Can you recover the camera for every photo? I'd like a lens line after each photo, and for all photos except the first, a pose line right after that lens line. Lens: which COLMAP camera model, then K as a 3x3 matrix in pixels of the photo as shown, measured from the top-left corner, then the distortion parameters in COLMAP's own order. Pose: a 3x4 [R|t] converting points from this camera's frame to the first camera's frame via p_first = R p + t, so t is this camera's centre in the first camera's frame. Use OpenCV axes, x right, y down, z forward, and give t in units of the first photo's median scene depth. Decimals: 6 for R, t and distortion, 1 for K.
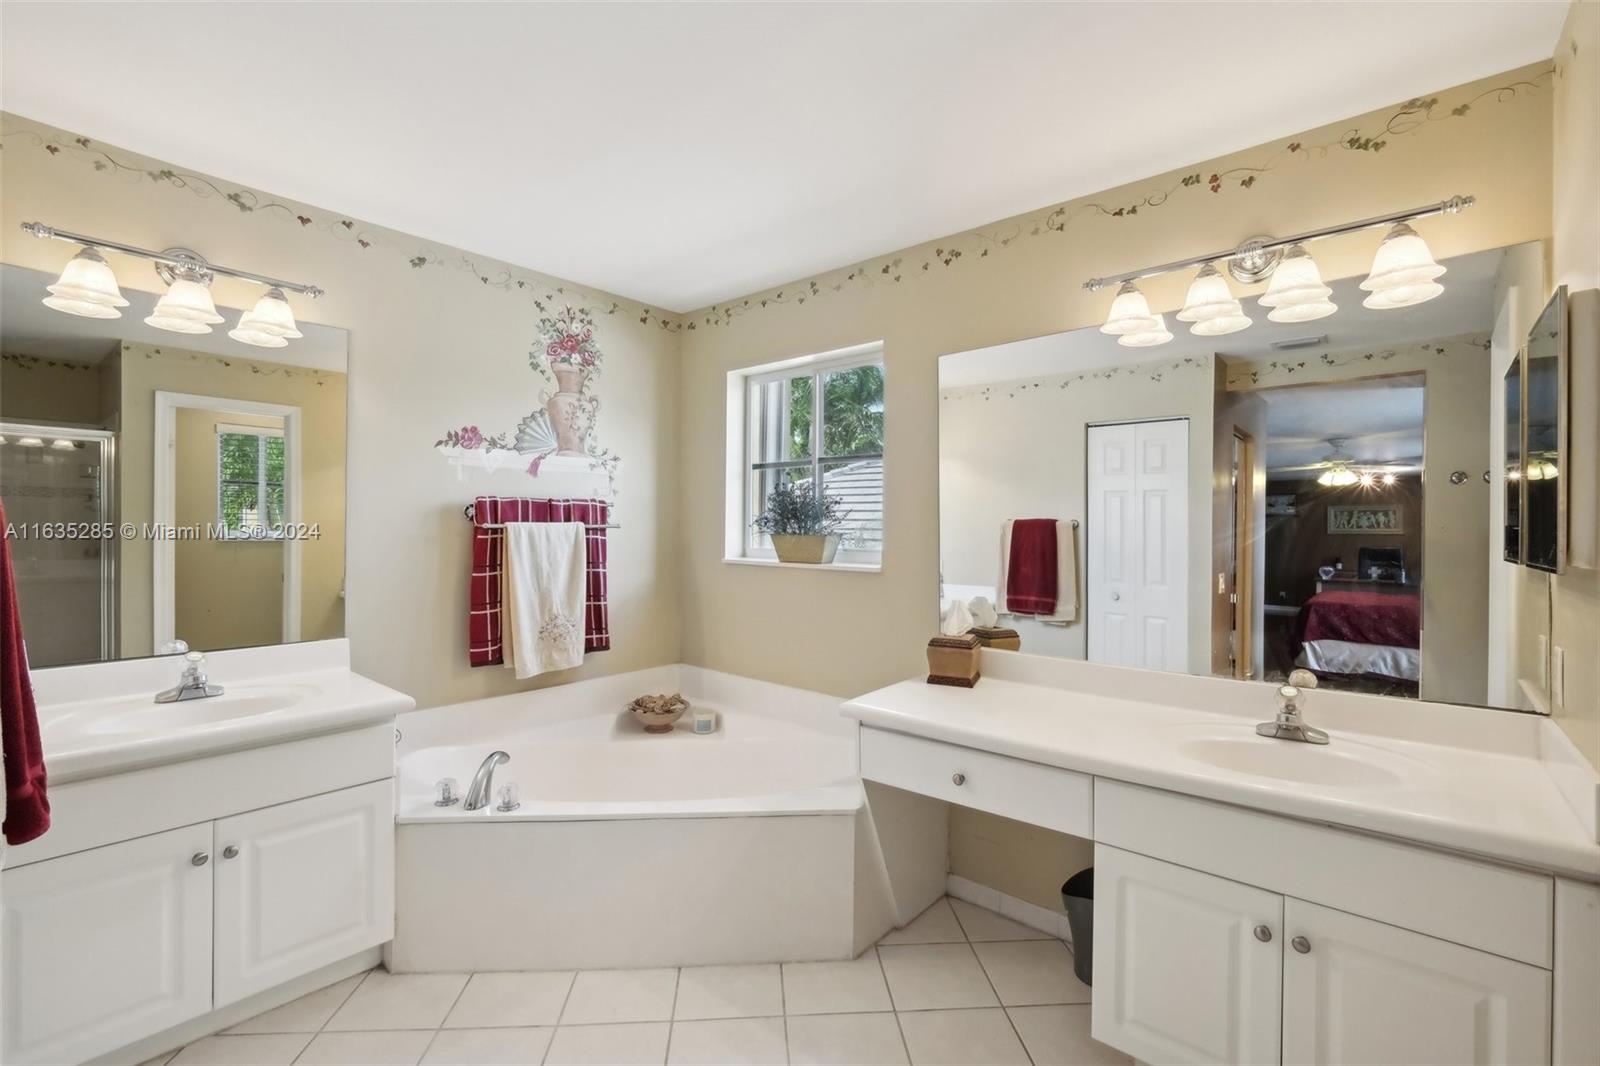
lens RADIAL K [[711.7, 0, 795.1], [0, 711.7, 523.4], [0, 0, 1]] dist [-0.009022, 0.000246]
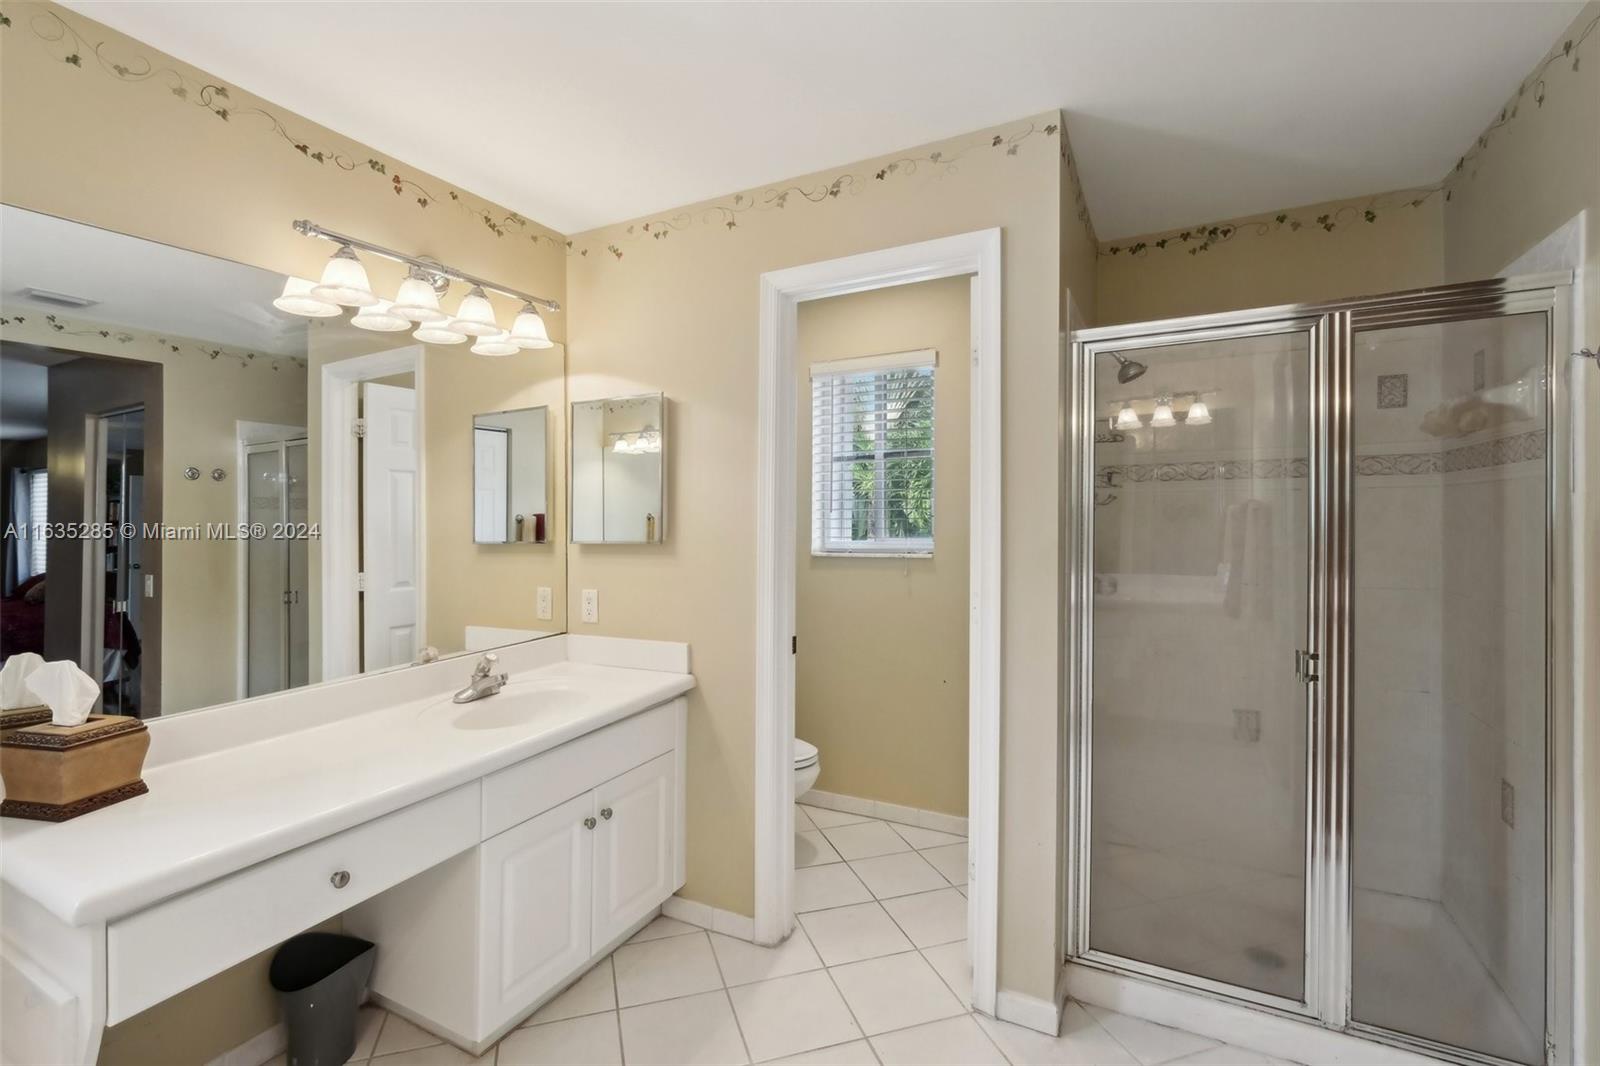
lens RADIAL K [[711.7, 0, 793.4], [0, 711.7, 522.2], [0, 0, 1]] dist [-0.009022, 0.000246]
pose [[-0.237333, -0.014034, 0.971327, -0.531923], [0.004778, 0.999867, 0.015614, -0.008209], [-0.971417, 0.008347, -0.237234, 0.684401]]
